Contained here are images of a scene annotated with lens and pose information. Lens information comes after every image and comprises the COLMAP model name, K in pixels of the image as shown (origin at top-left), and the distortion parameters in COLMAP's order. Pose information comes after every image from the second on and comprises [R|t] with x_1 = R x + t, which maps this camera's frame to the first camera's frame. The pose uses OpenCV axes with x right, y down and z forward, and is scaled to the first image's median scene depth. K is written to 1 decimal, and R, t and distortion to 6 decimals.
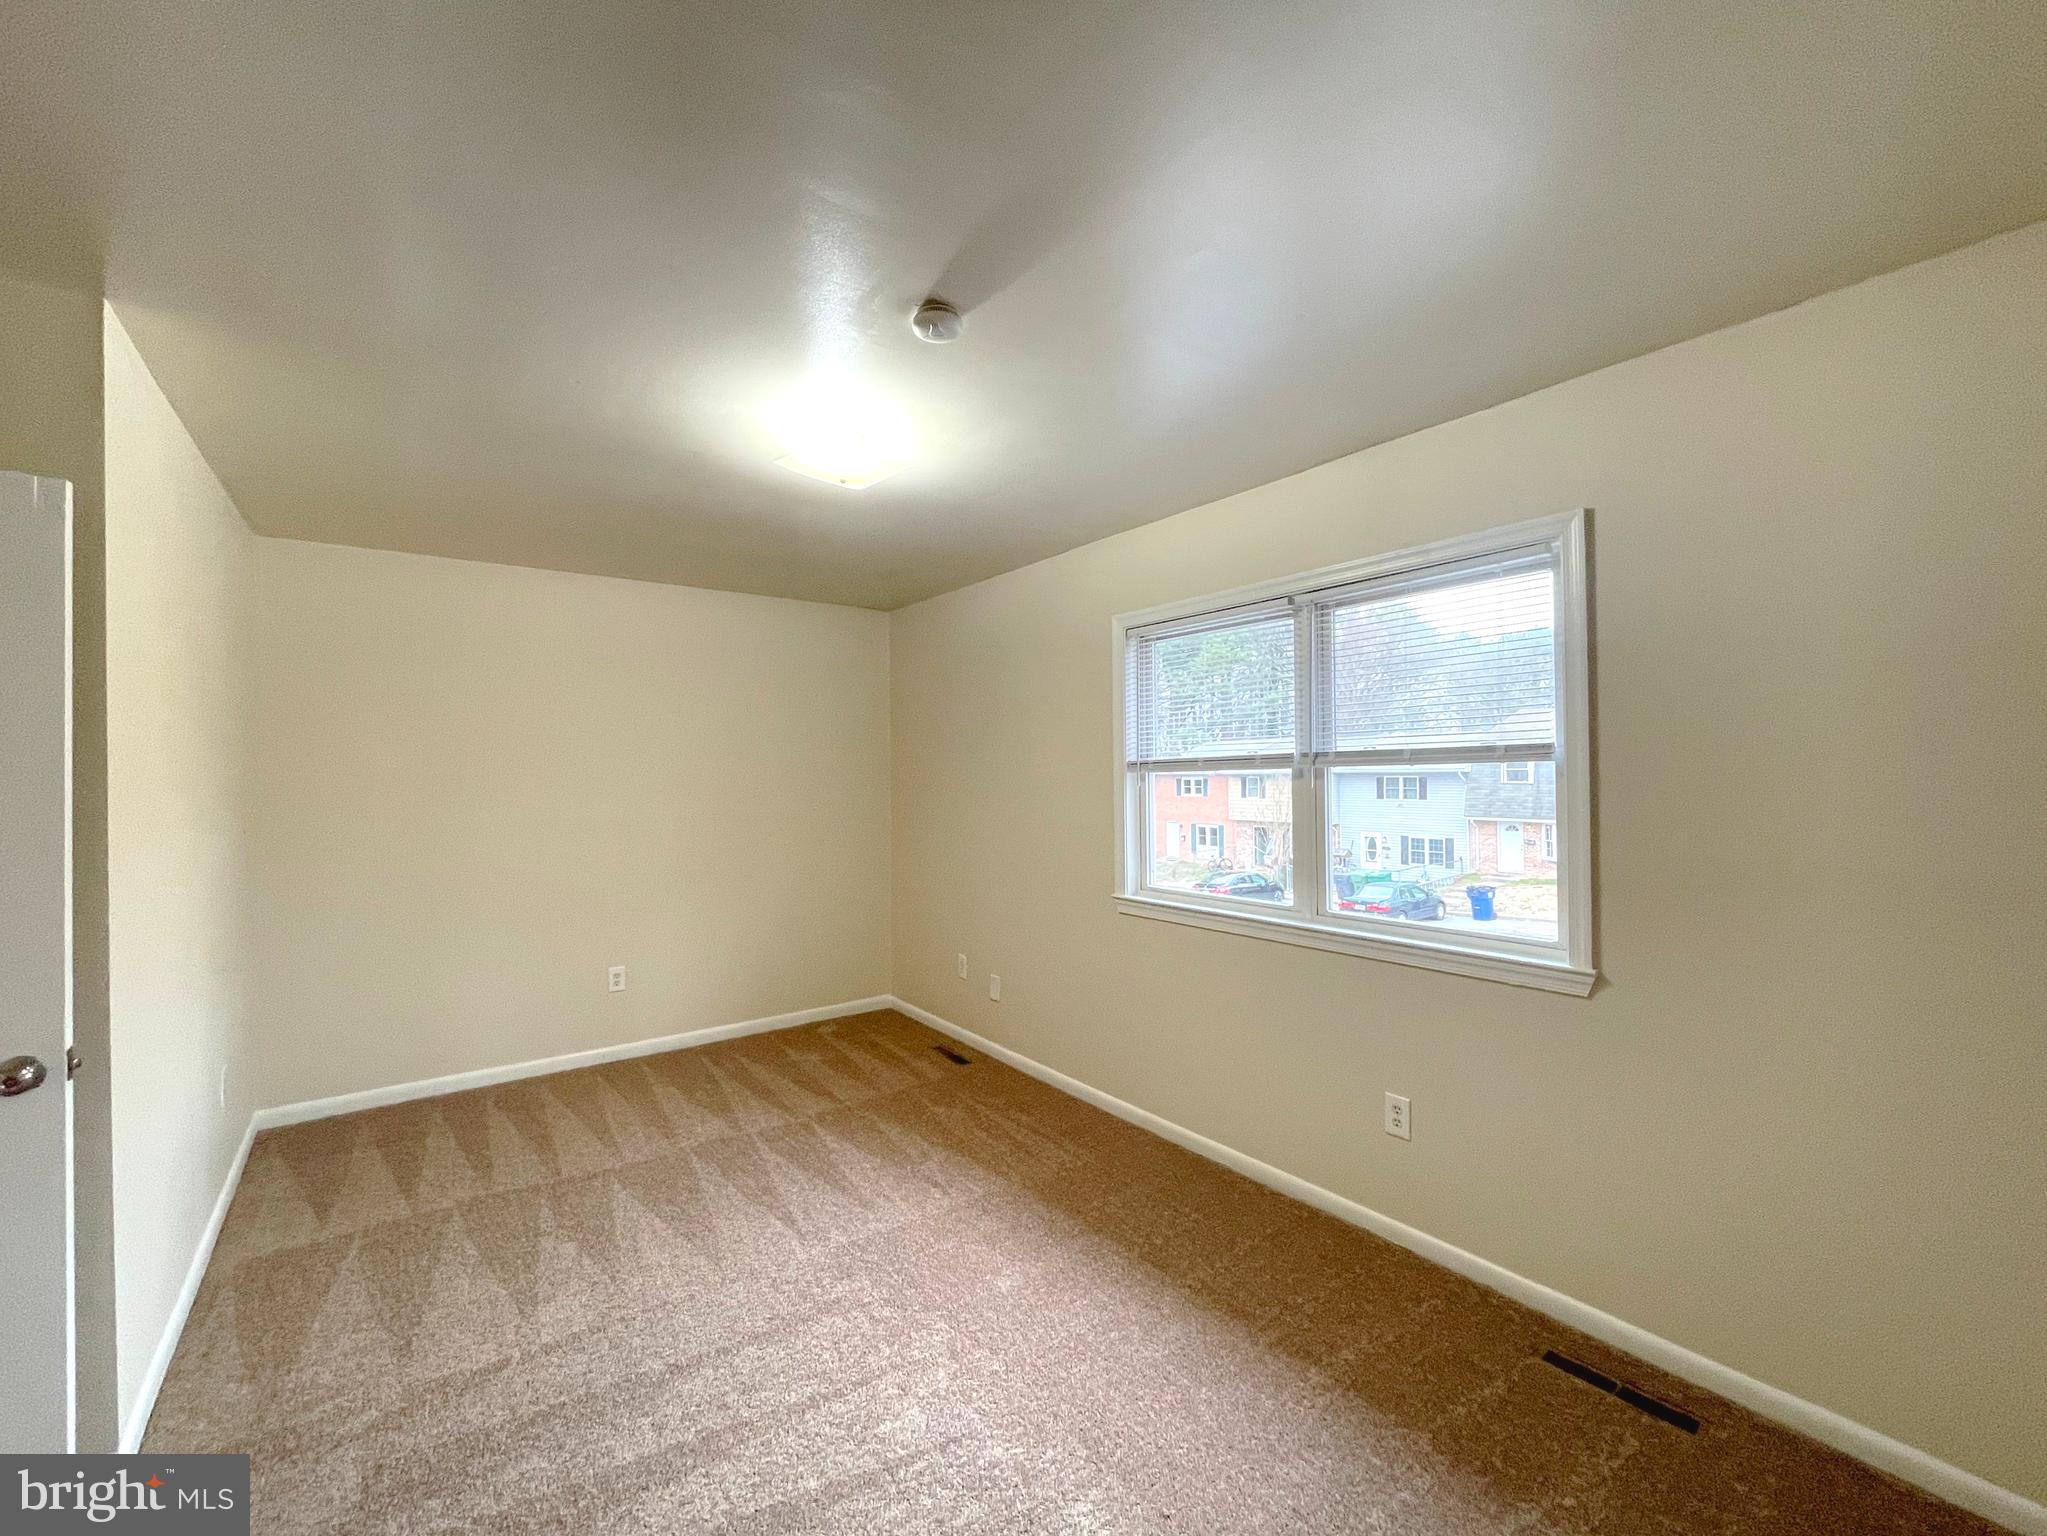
lens RADIAL K [[824.8, 0, 1017.8], [0, 824.8, 768.4], [0, 0, 1]] dist [-0.002406, 0.000717]
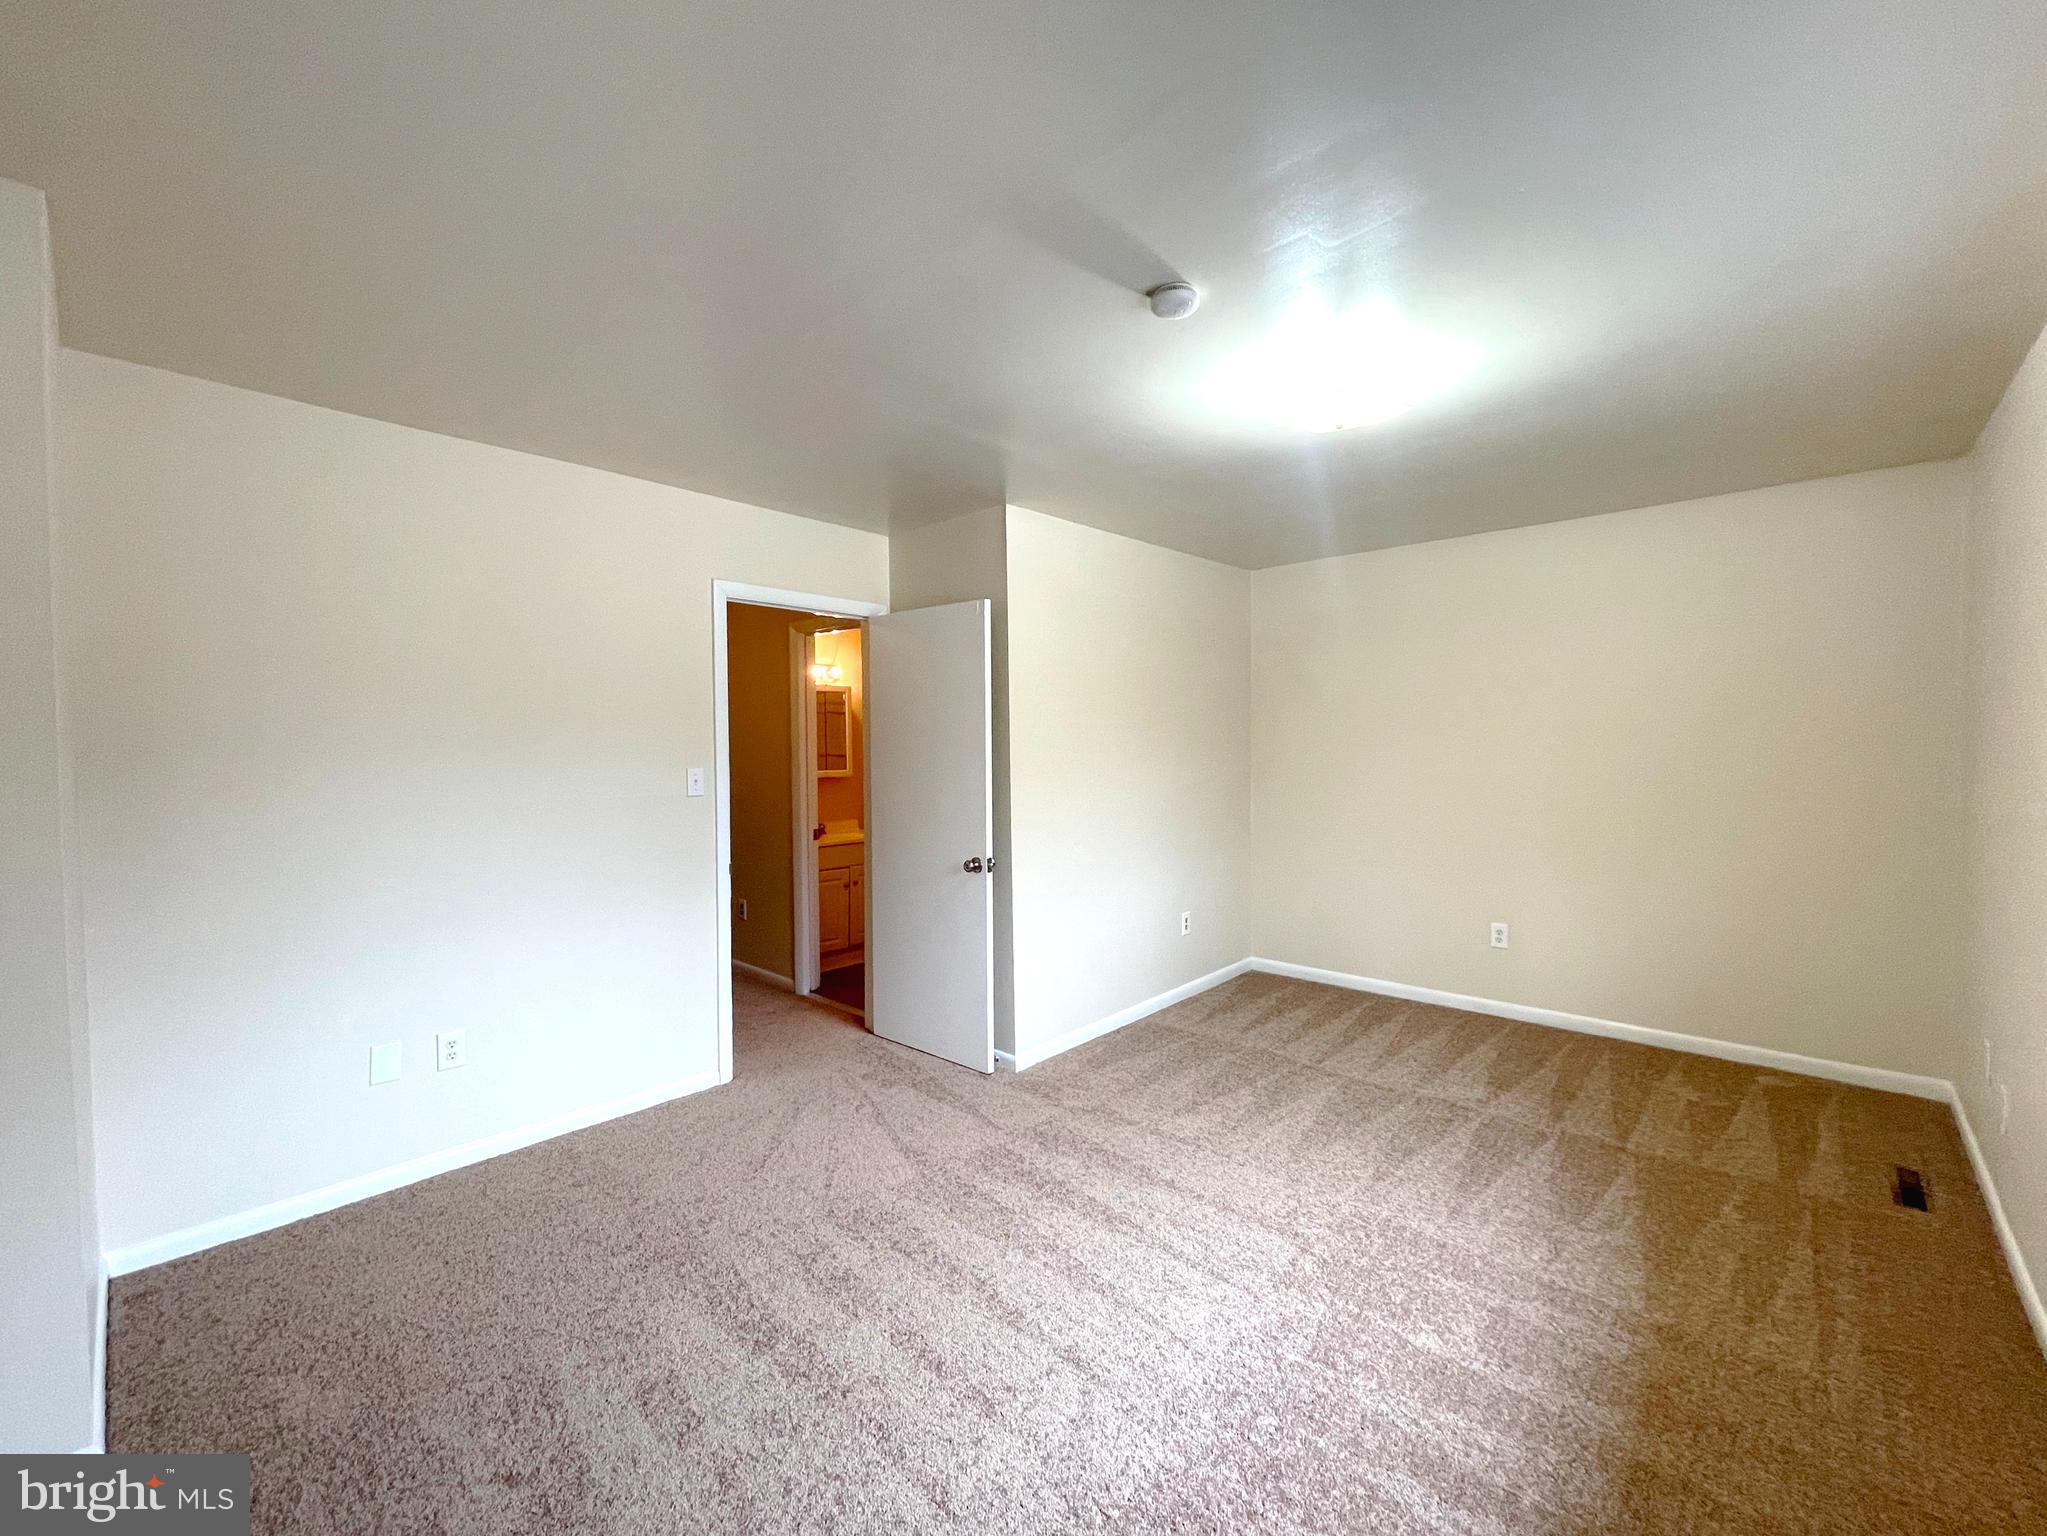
lens RADIAL K [[824.8, 0, 1018.7], [0, 824.8, 755.4], [0, 0, 1]] dist [-0.002406, 0.000717]
pose [[0.204473, 0.023245, -0.978596, 0.465935], [0.012781, 0.999569, 0.026413, 0.004308], [0.978789, -0.017908, 0.204087, 0.291680]]
